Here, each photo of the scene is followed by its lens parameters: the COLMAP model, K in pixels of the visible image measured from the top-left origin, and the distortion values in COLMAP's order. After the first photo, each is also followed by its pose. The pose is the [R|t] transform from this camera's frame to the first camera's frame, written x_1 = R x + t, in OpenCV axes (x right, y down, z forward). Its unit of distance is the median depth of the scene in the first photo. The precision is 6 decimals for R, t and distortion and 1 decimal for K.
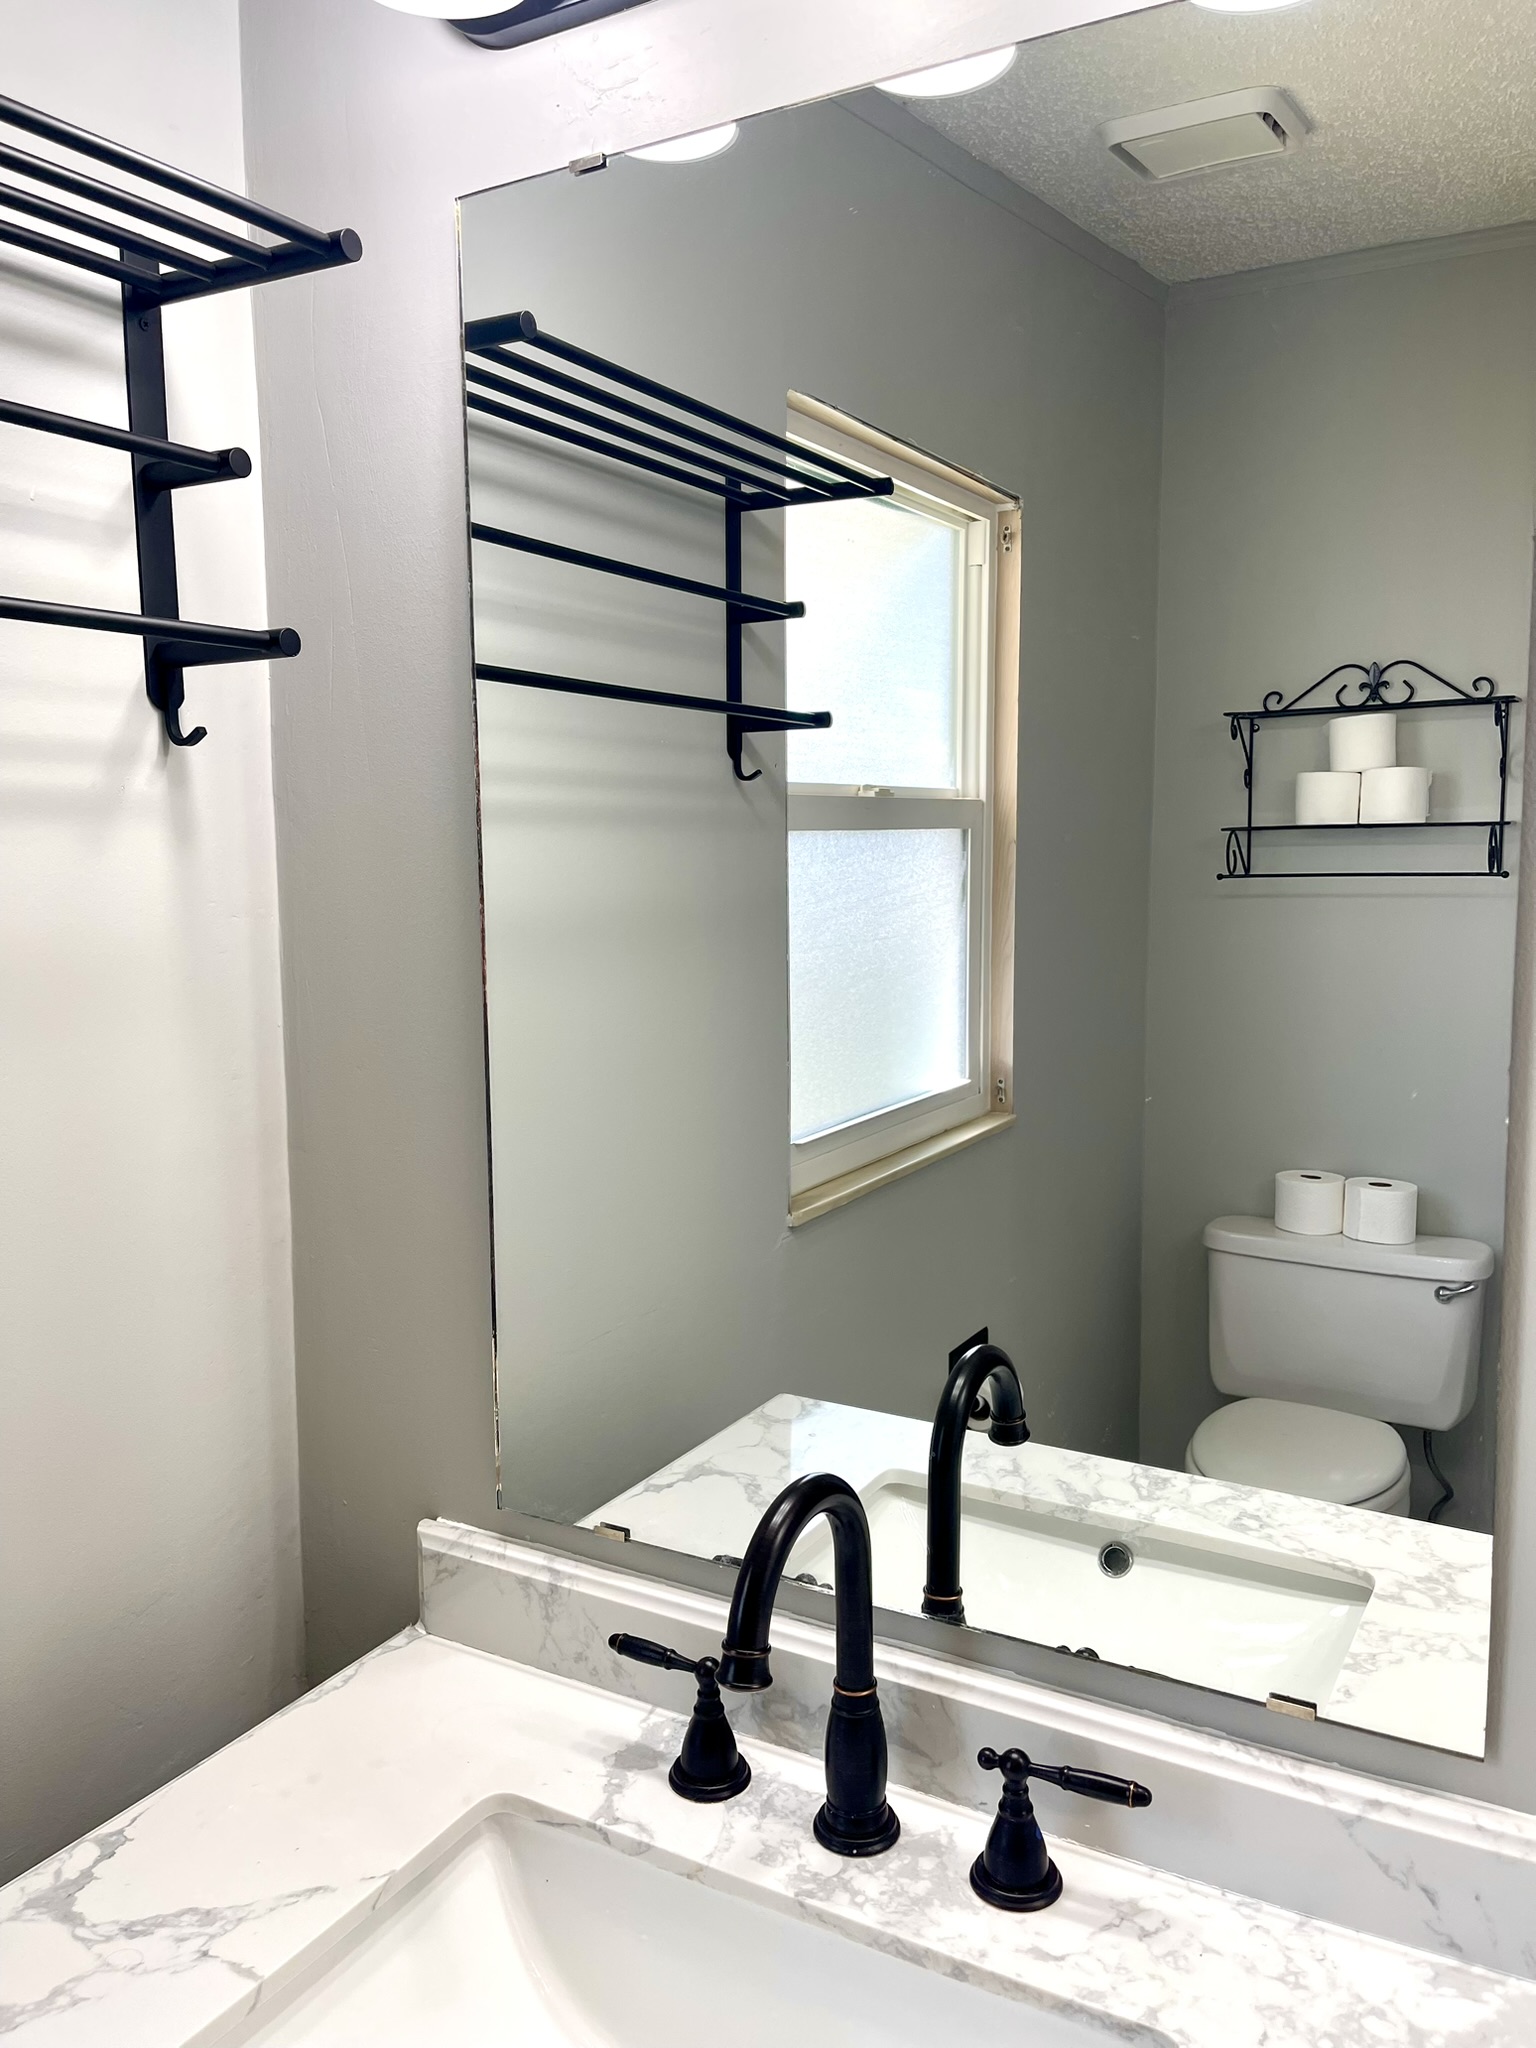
lens RADIAL K [[1575.6, 0, 768.0], [0, 1575.6, 1024.0], [0, 0, 1]] dist [0.088371, -0.134688]
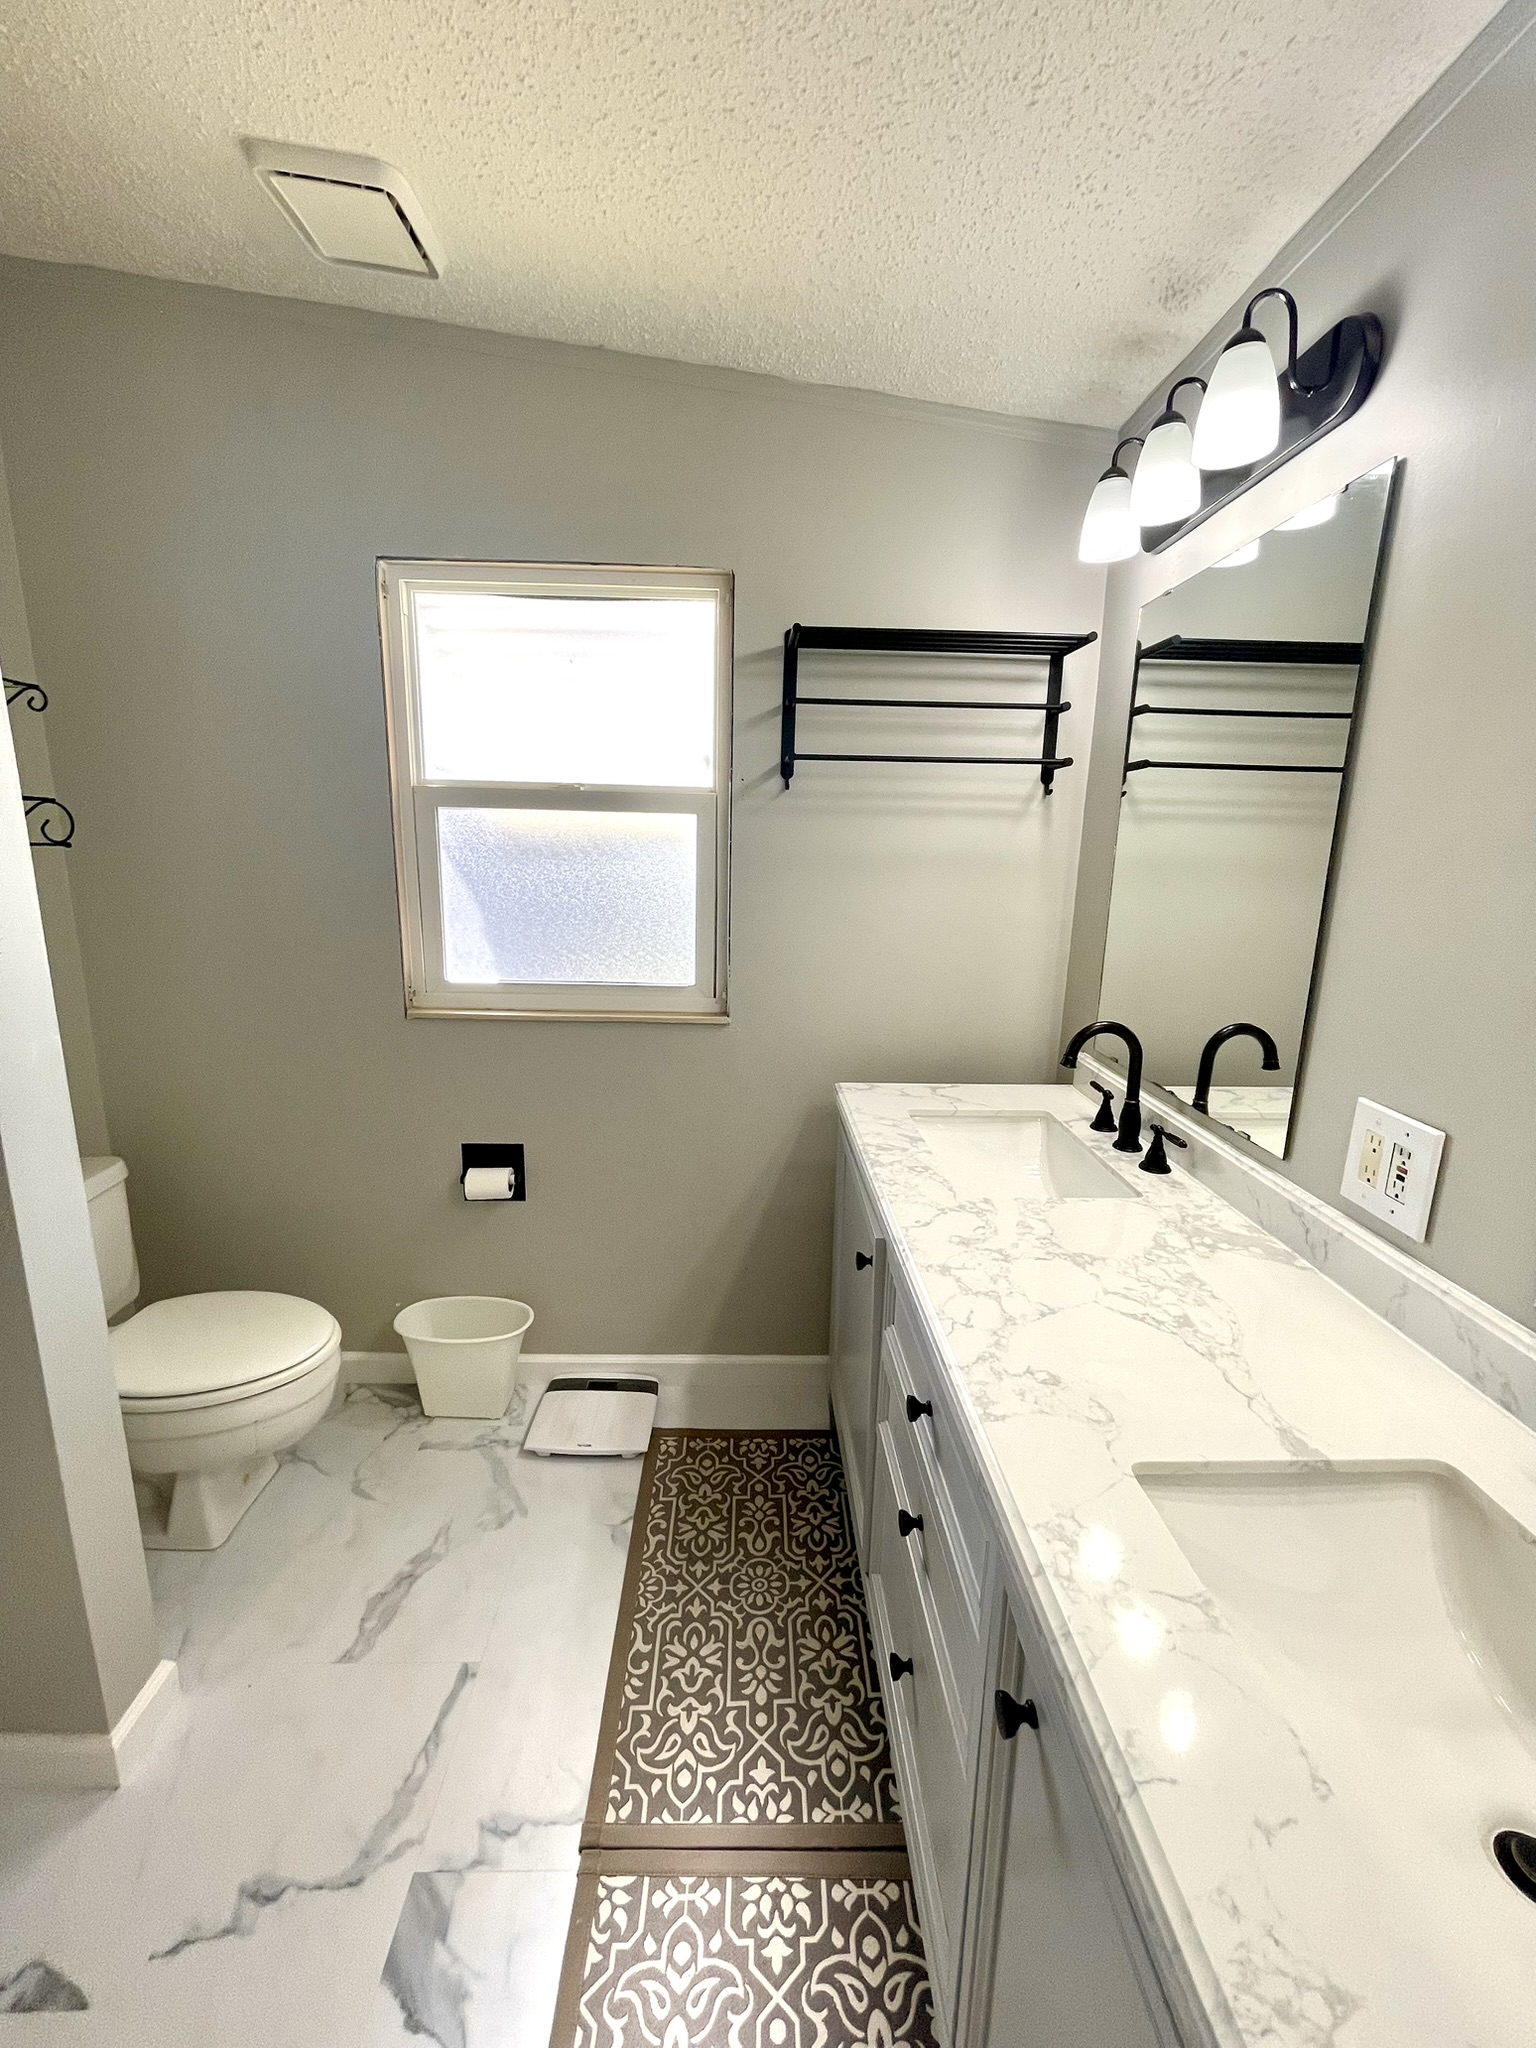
lens RADIAL K [[840.6, 0, 768.0], [0, 840.6, 1024.0], [0, 0, 1]] dist [-0.000280, -0.000047]
pose [[0.527812, 0.204549, -0.824363, 0.969574], [-0.122921, 0.978746, 0.164154, 0.083340], [0.840419, 0.014689, 0.541738, -0.474245]]
